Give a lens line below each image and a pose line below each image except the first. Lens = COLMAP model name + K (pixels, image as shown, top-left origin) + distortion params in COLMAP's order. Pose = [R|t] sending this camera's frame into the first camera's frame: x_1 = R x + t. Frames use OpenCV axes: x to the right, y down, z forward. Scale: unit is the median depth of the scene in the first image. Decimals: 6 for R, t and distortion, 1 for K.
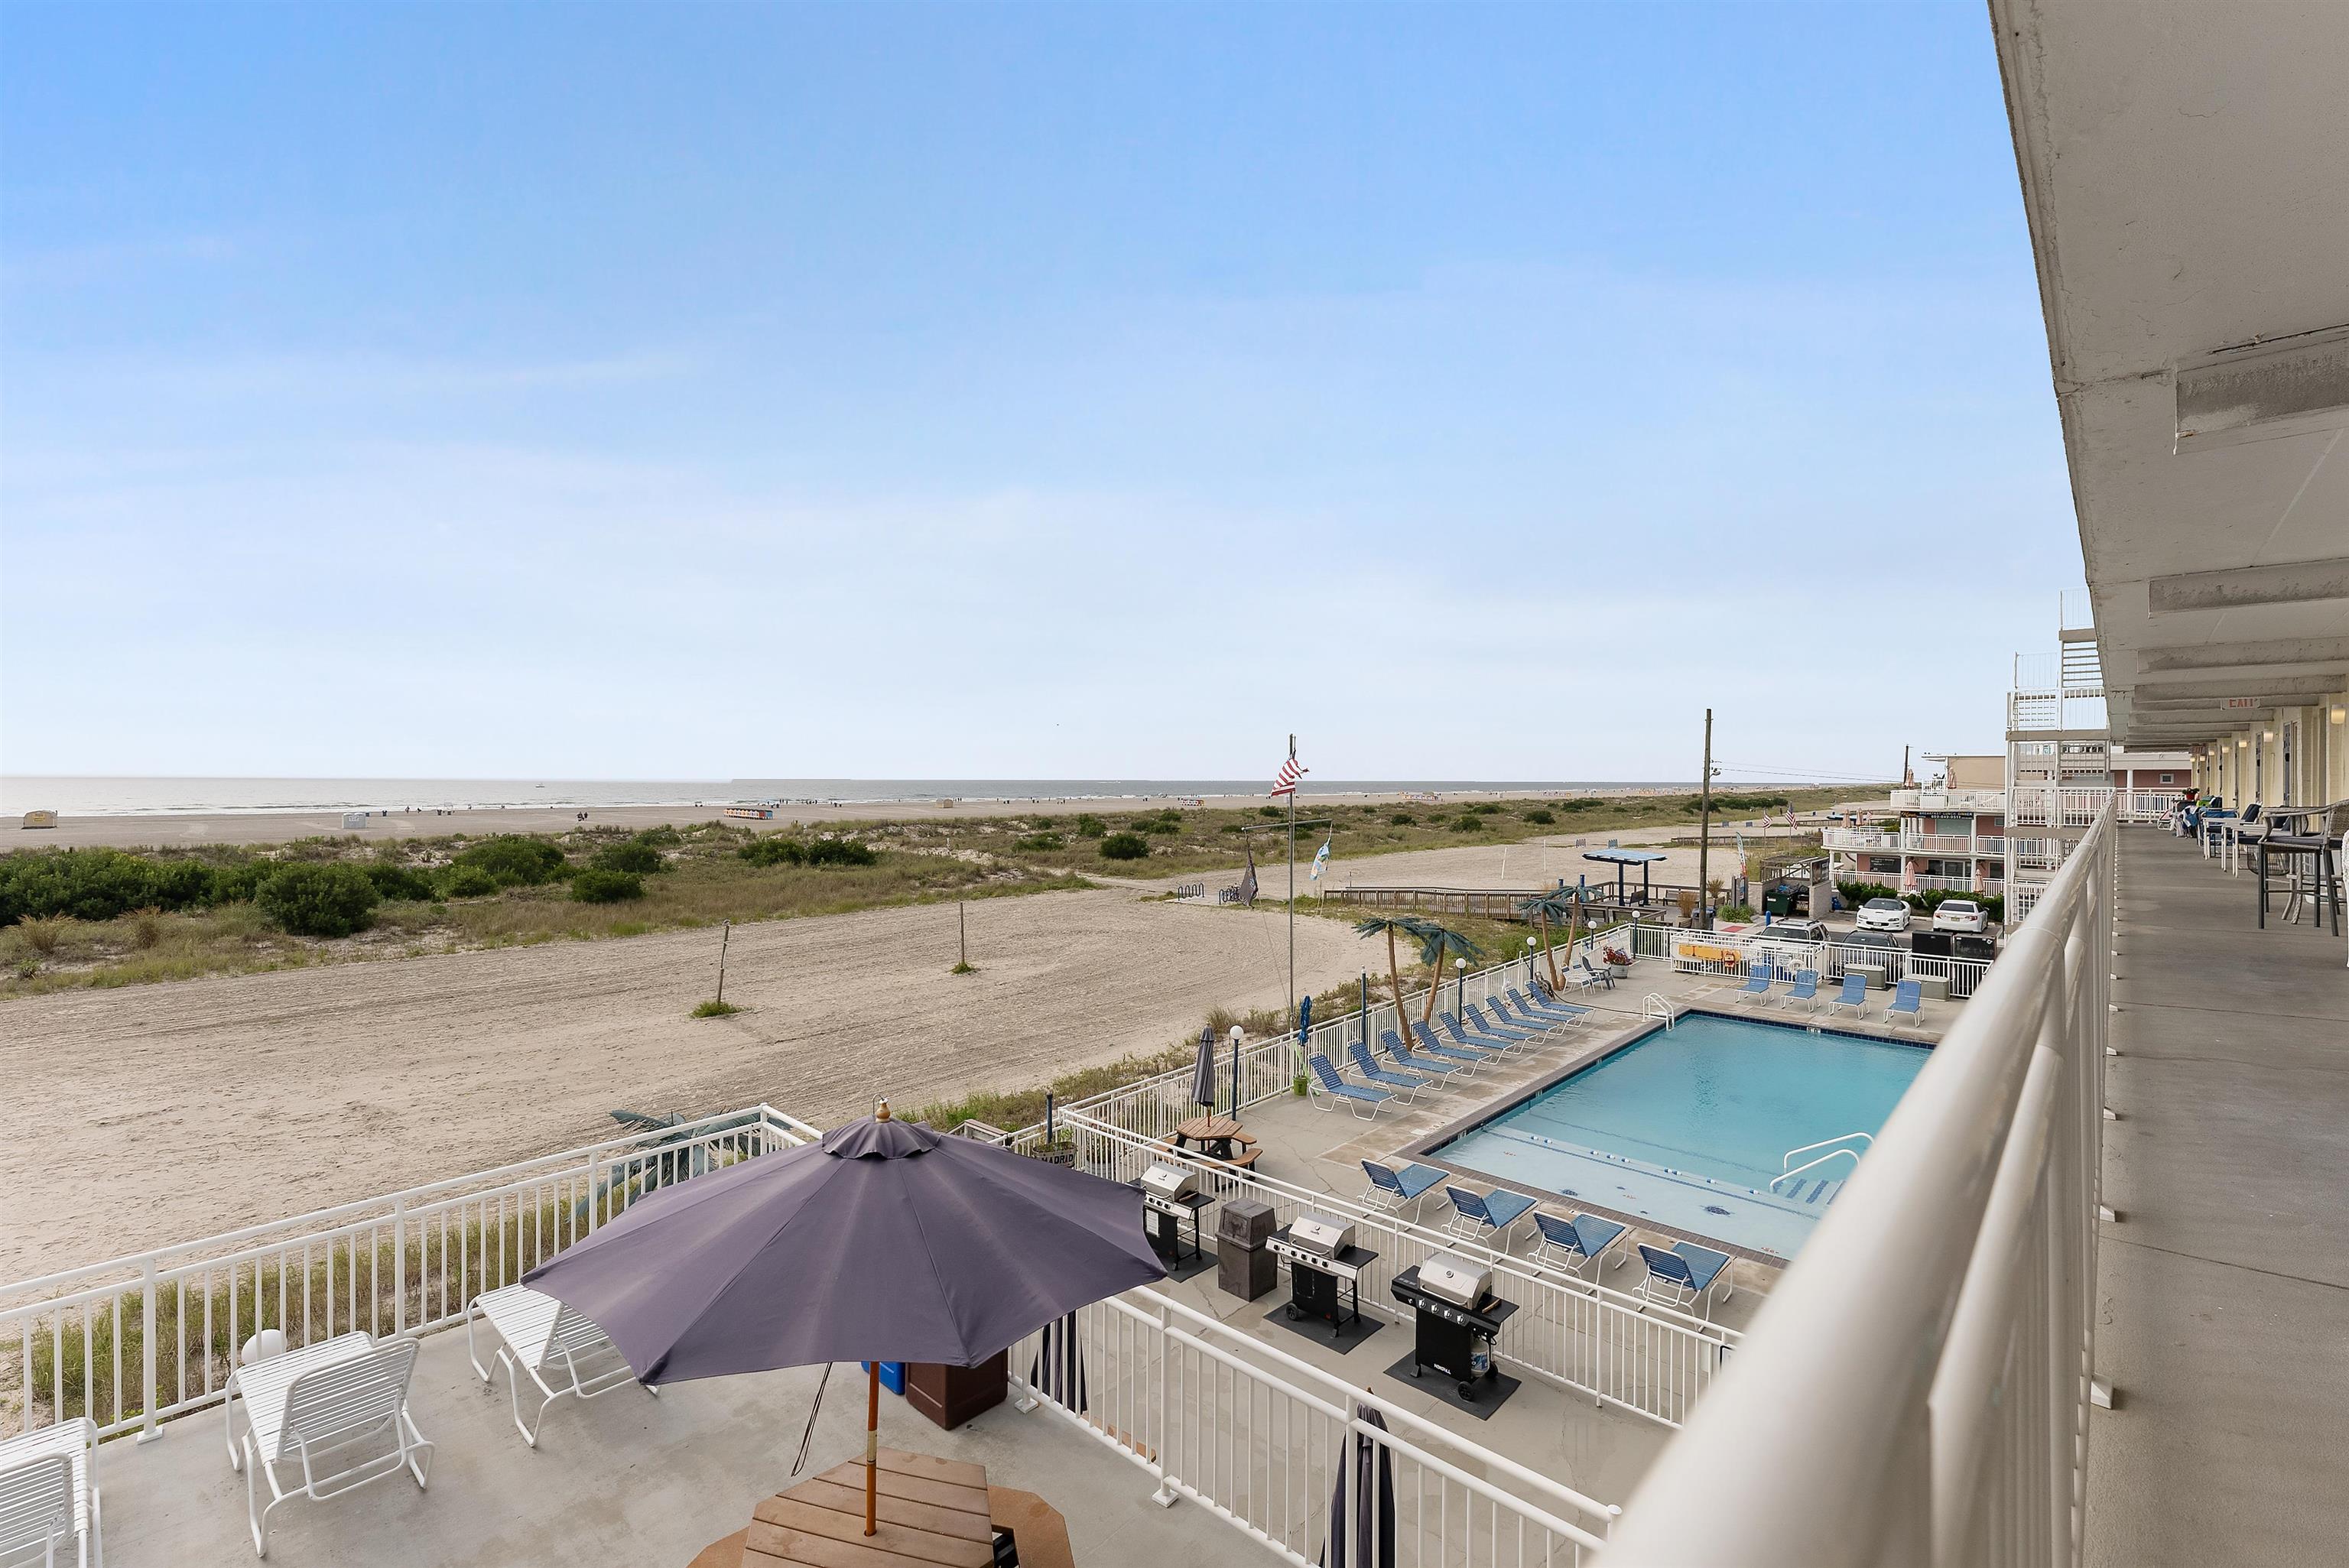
lens RADIAL K [[1009.2, 0, 1181.5], [0, 1009.2, 780.6], [0, 0, 1]] dist [-0.005188, 0.000347]
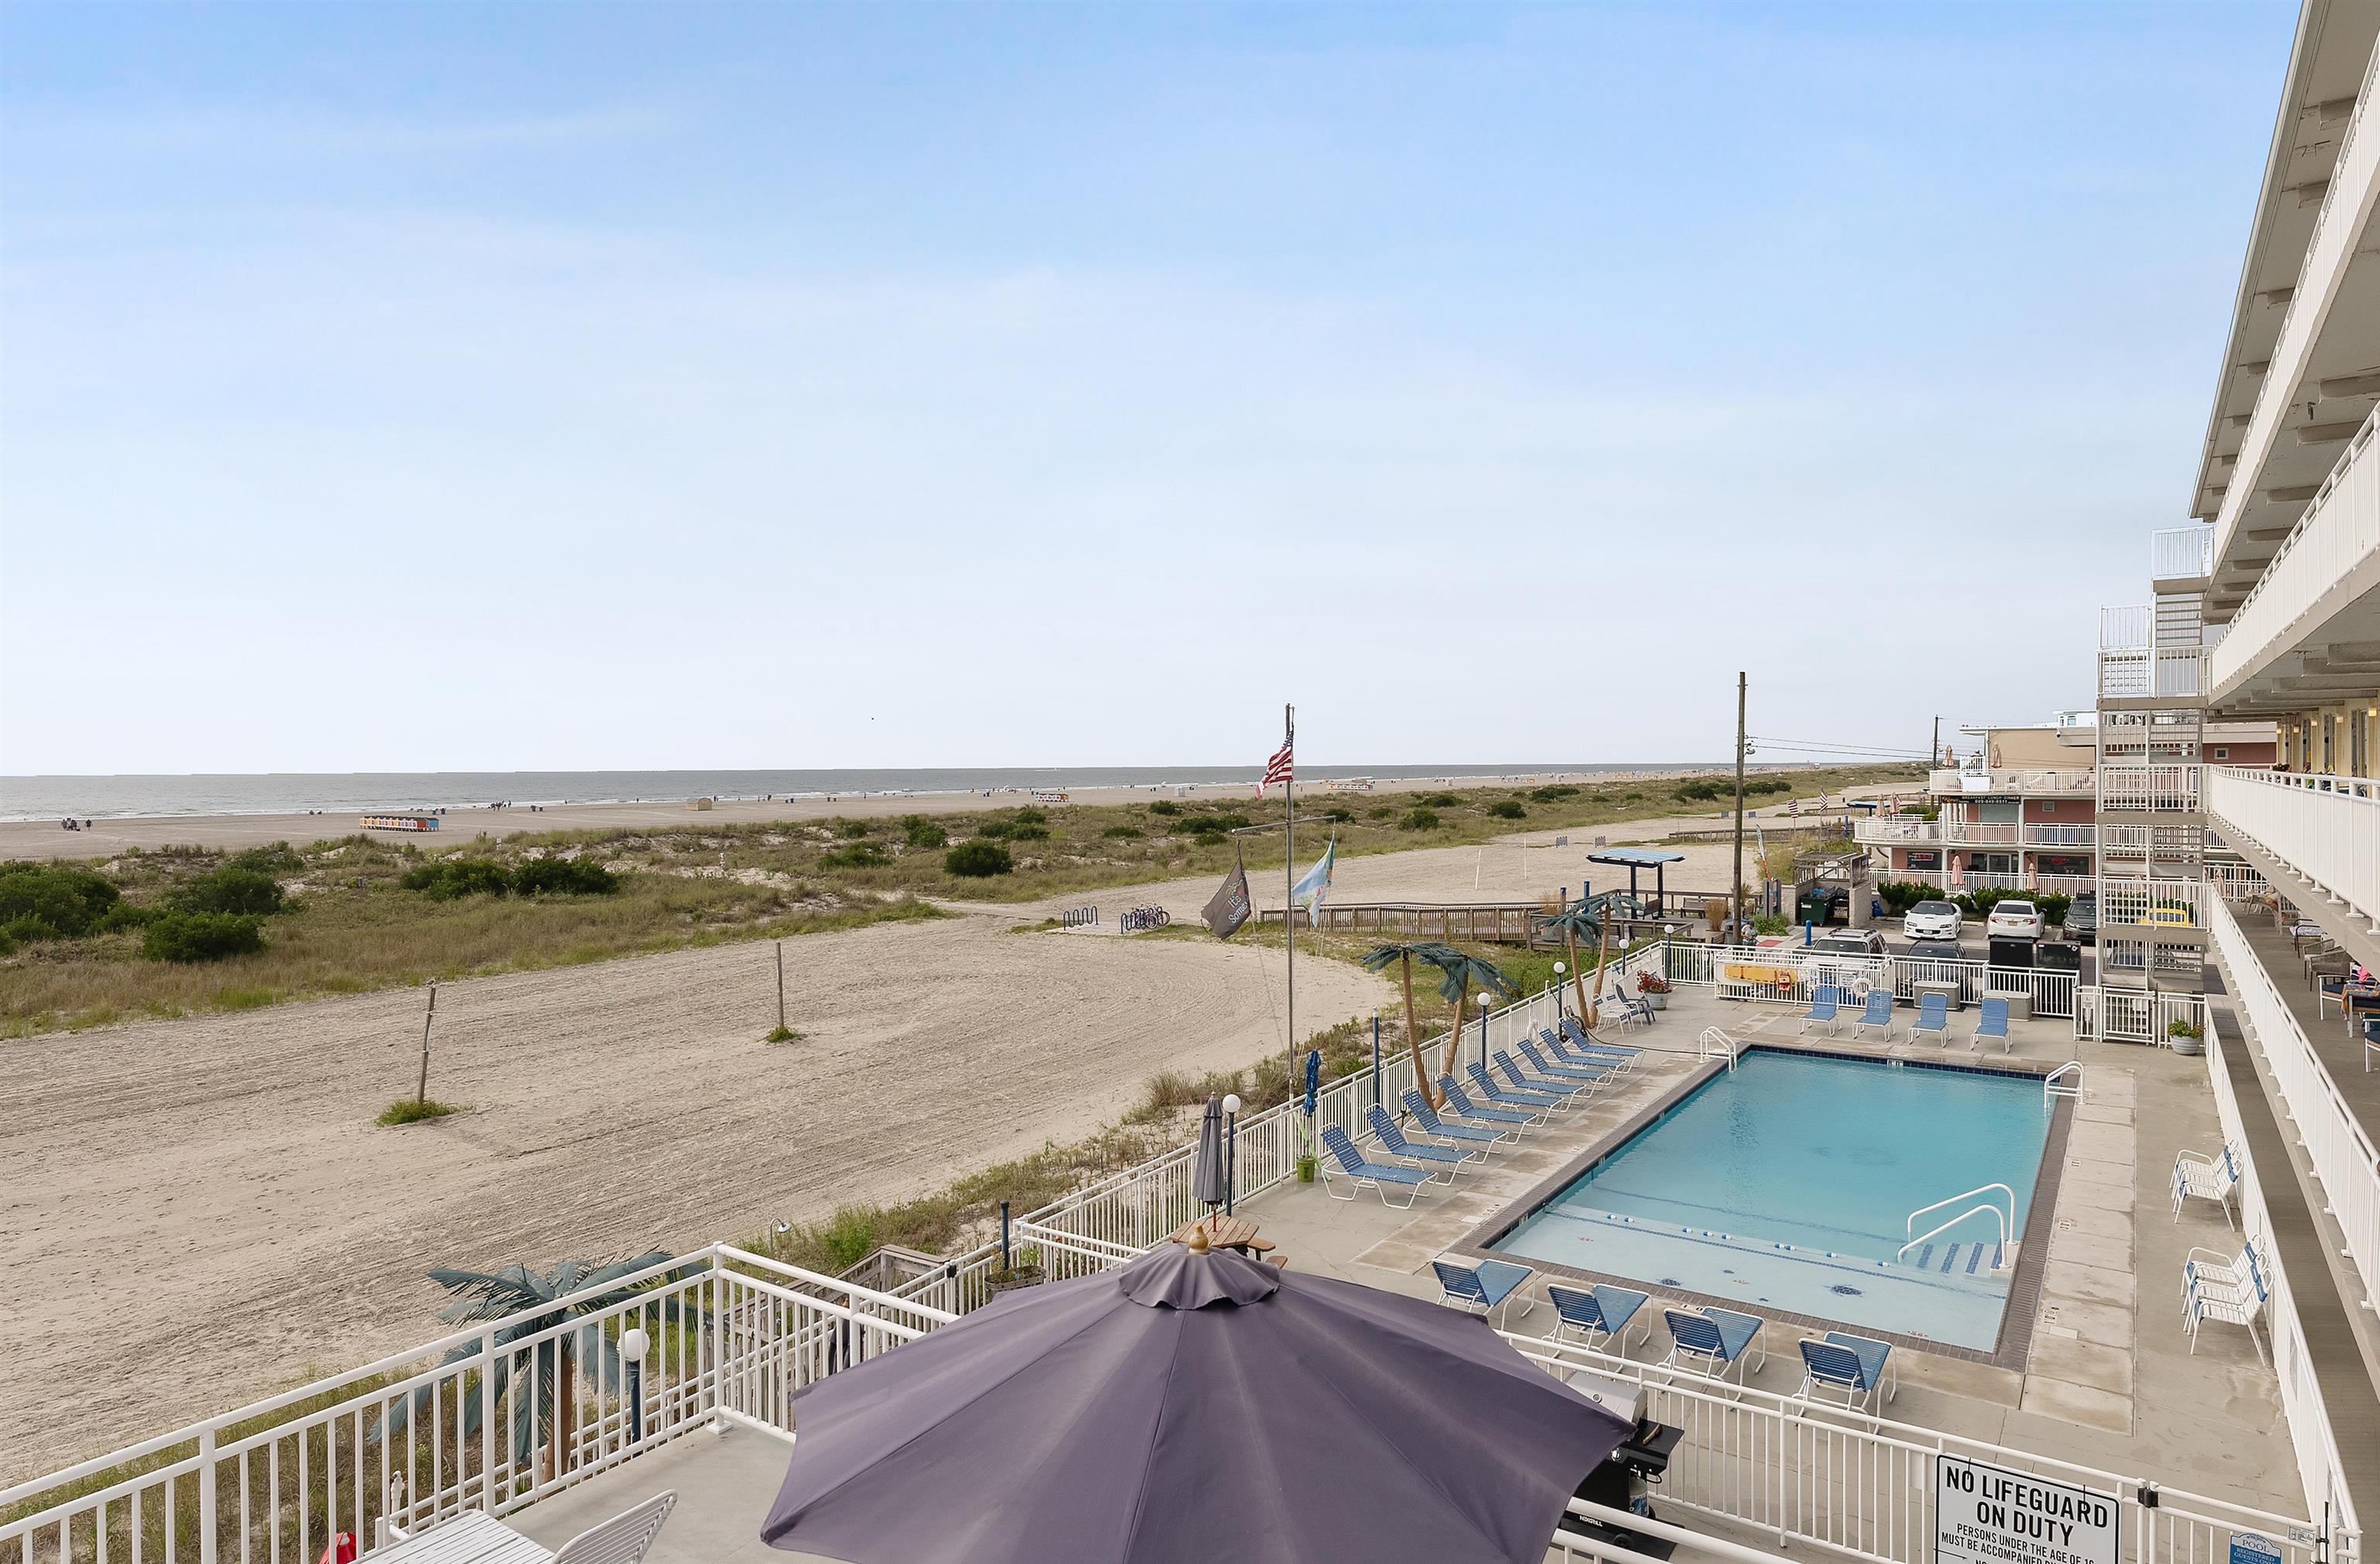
lens RADIAL K [[1344.2, 0, 1272.1], [0, 1344.2, 773.6], [0, 0, 1]] dist [-0.004375, 0.000002]
pose [[0.984450, -0.011462, 0.175291, -0.054347], [0.010592, 0.999927, 0.005899, -0.000273], [-0.175345, -0.003950, 0.984499, 0.009161]]
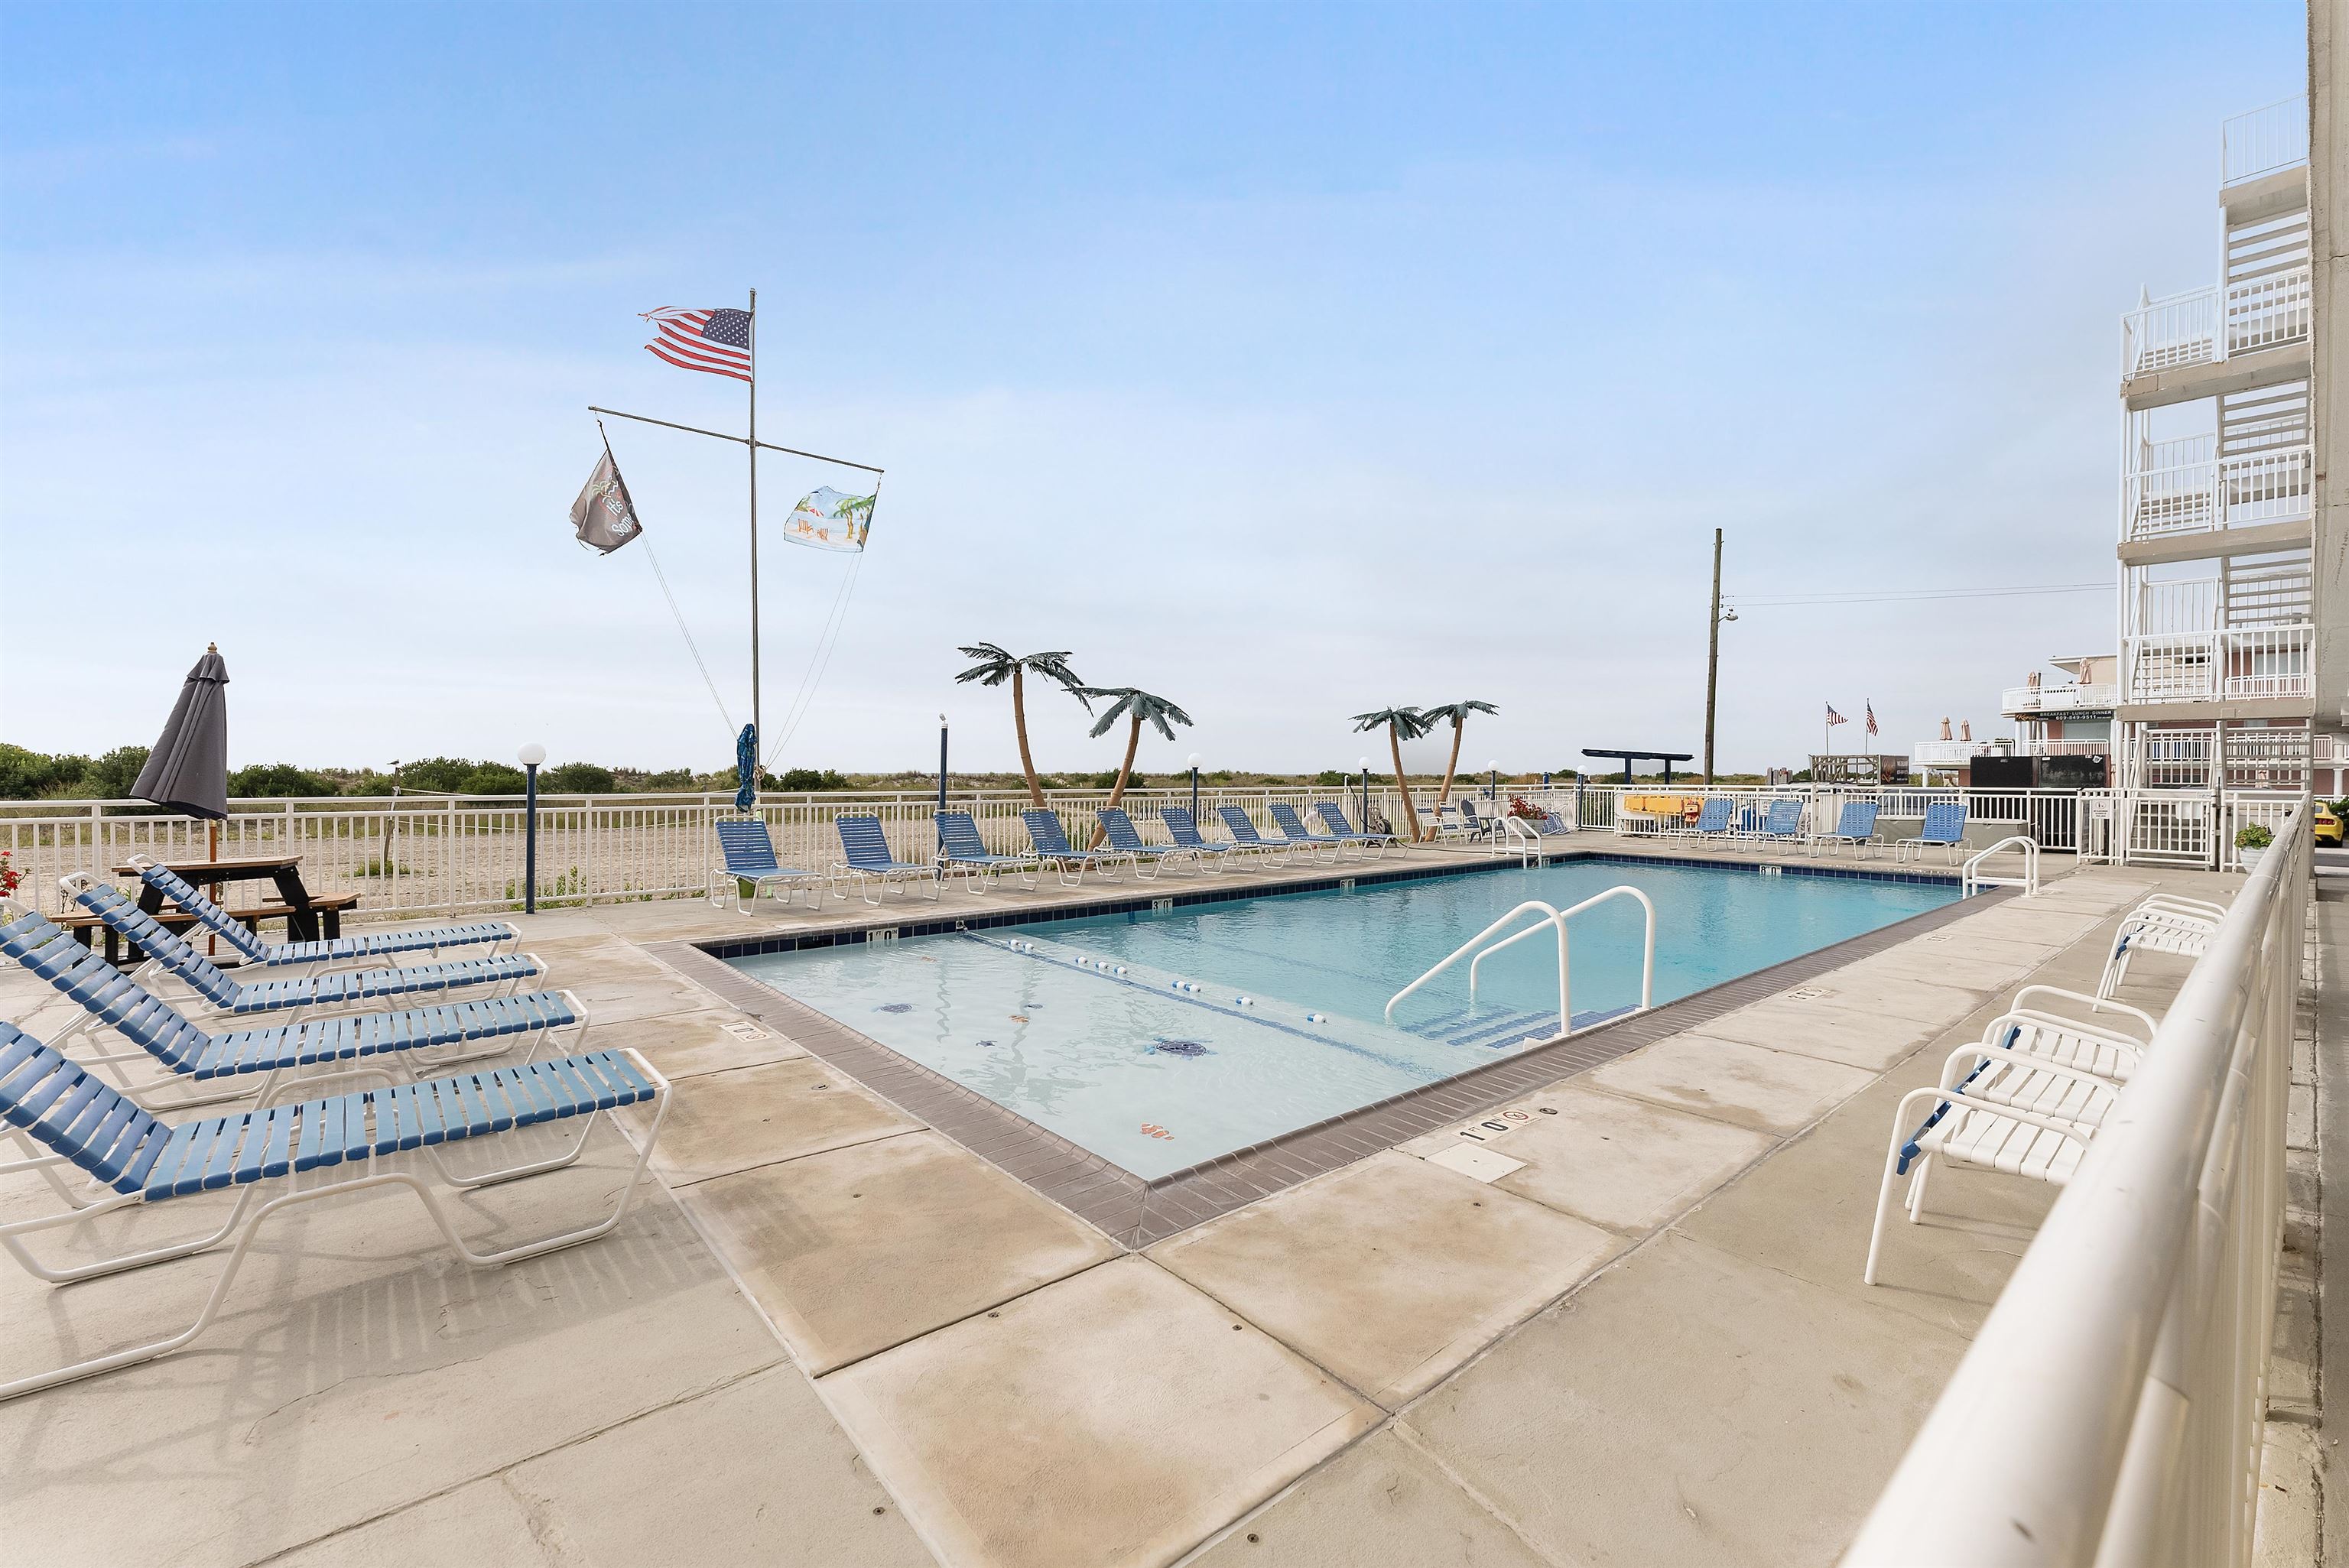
lens RADIAL K [[978.7, 0, 1172.9], [0, 978.7, 780.5], [0, 0, 1]] dist [0.001488, -0.000216]
pose [[0.993813, -0.001143, -0.111063, 0.287233], [0.002600, 0.999912, 0.012972, 0.160440], [0.111039, -0.013181, 0.993729, 0.315952]]
